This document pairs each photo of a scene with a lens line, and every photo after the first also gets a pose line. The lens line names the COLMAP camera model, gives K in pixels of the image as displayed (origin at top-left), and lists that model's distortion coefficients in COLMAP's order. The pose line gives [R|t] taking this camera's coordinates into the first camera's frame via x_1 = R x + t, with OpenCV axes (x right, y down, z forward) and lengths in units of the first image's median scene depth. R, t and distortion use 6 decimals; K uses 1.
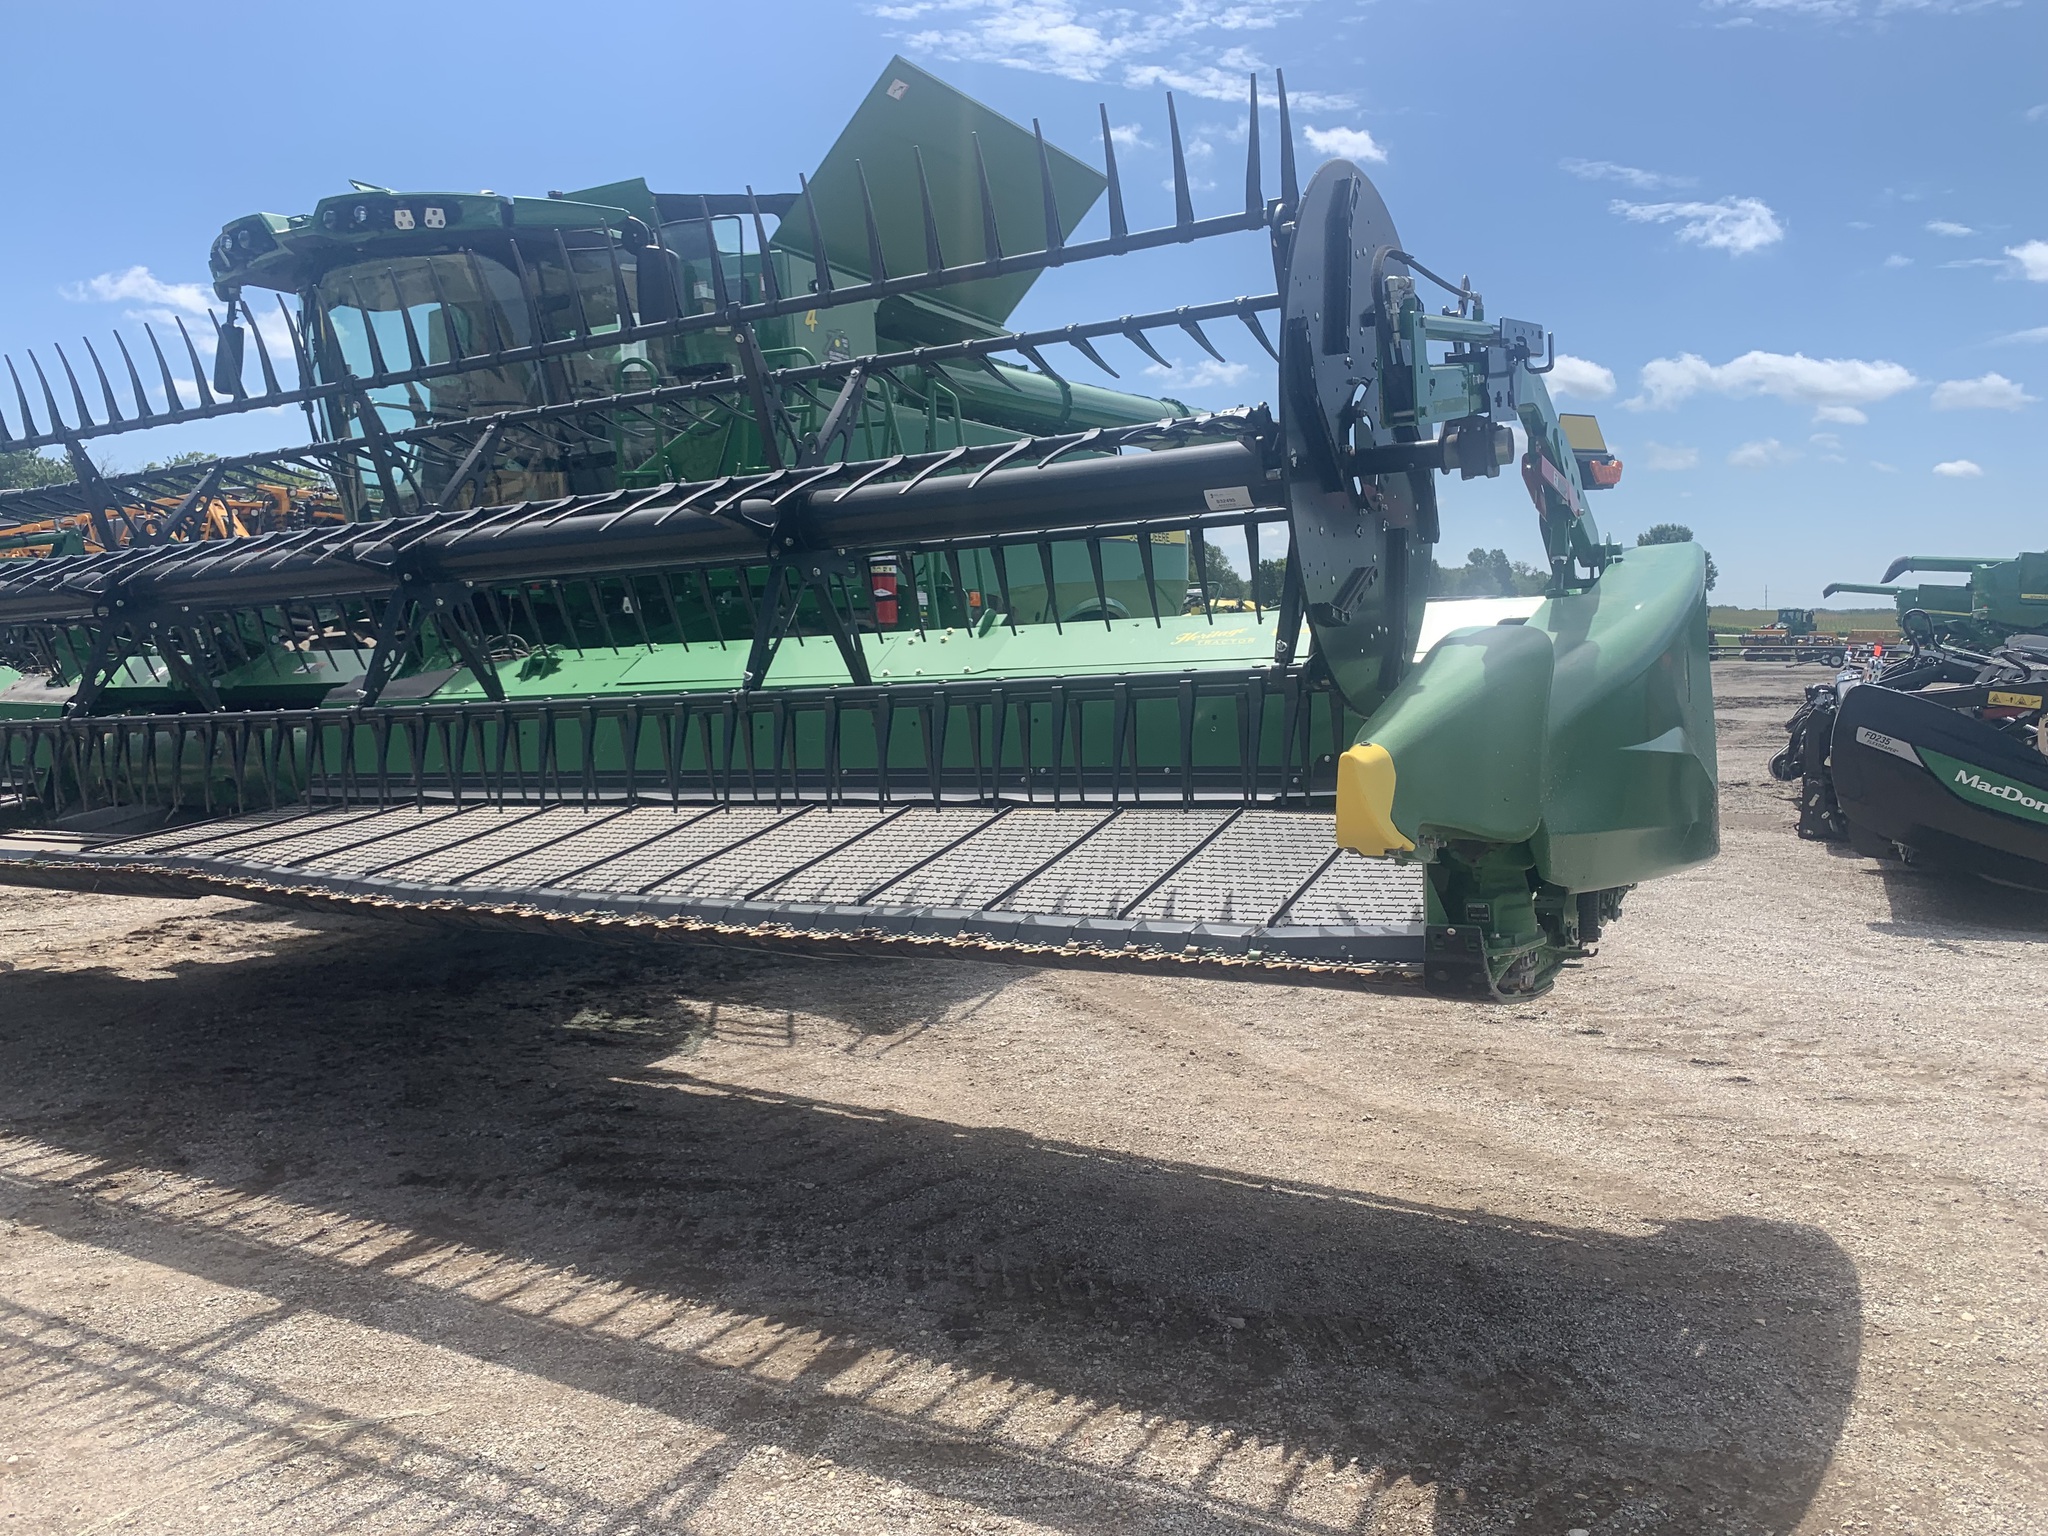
lens RADIAL K [[1577.2, 0, 1024.0], [0, 1577.2, 768.0], [0, 0, 1]] dist [-0.000273, 0.001193]
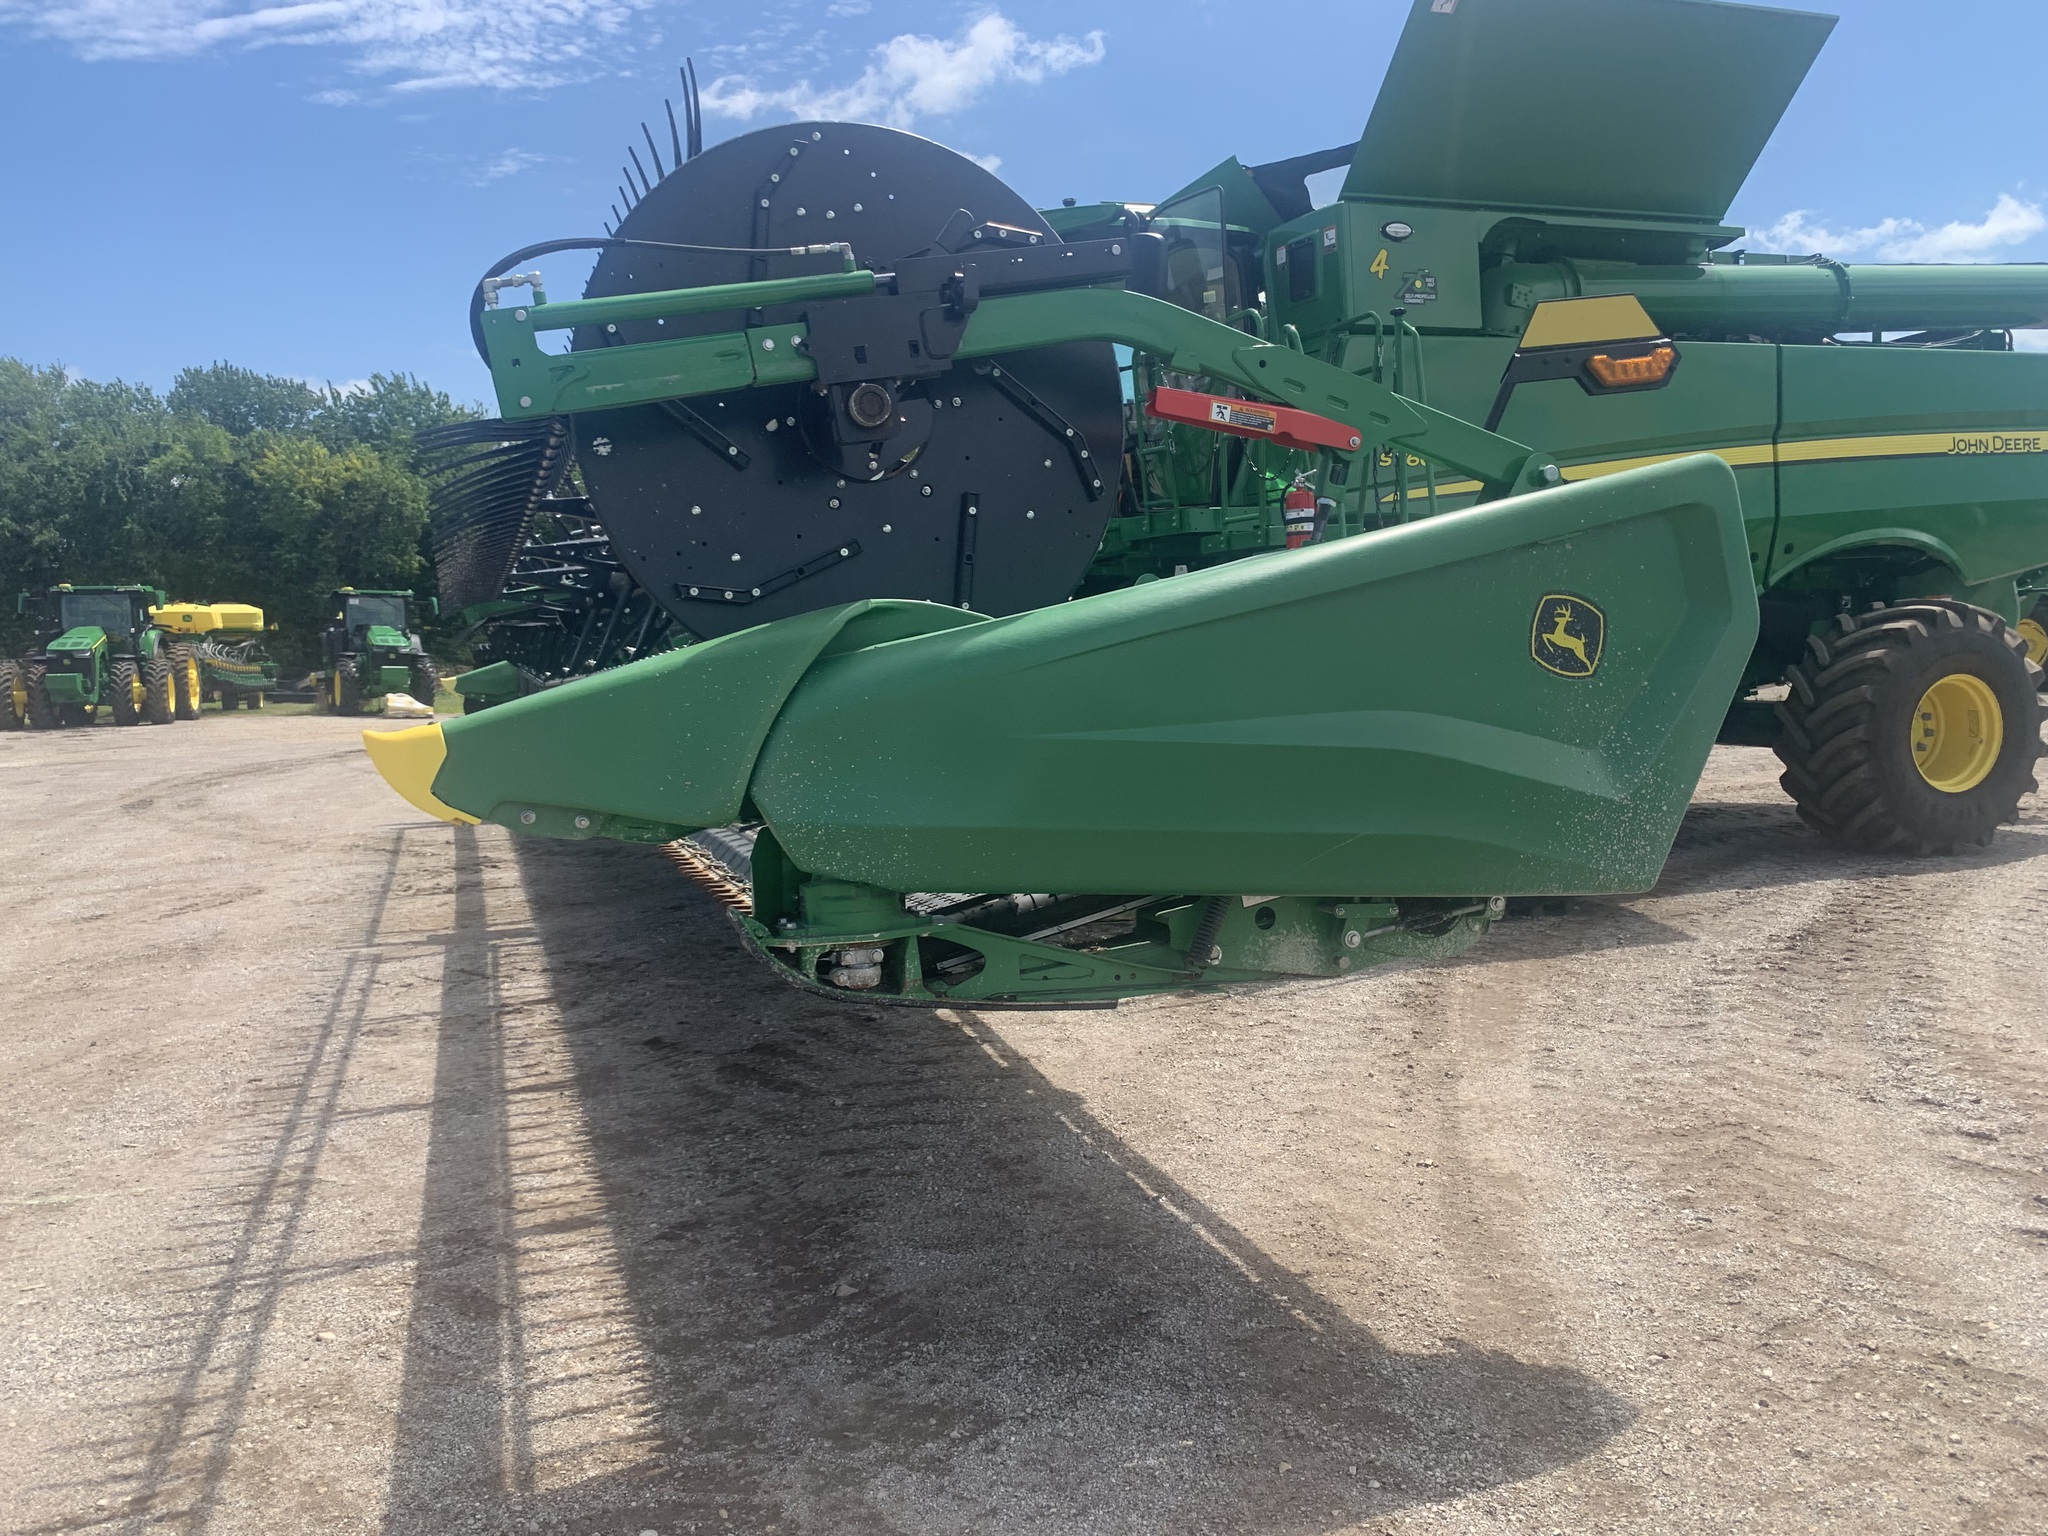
lens RADIAL K [[1566.7, 0, 1016.9], [0, 1566.7, 766.3], [0, 0, 1]] dist [0.010919, -0.008802]
pose [[0.745189, 0.044230, -0.665385, 0.617146], [-0.023890, 0.998928, 0.039646, -0.019164], [0.666425, -0.013648, 0.745447, 0.231641]]
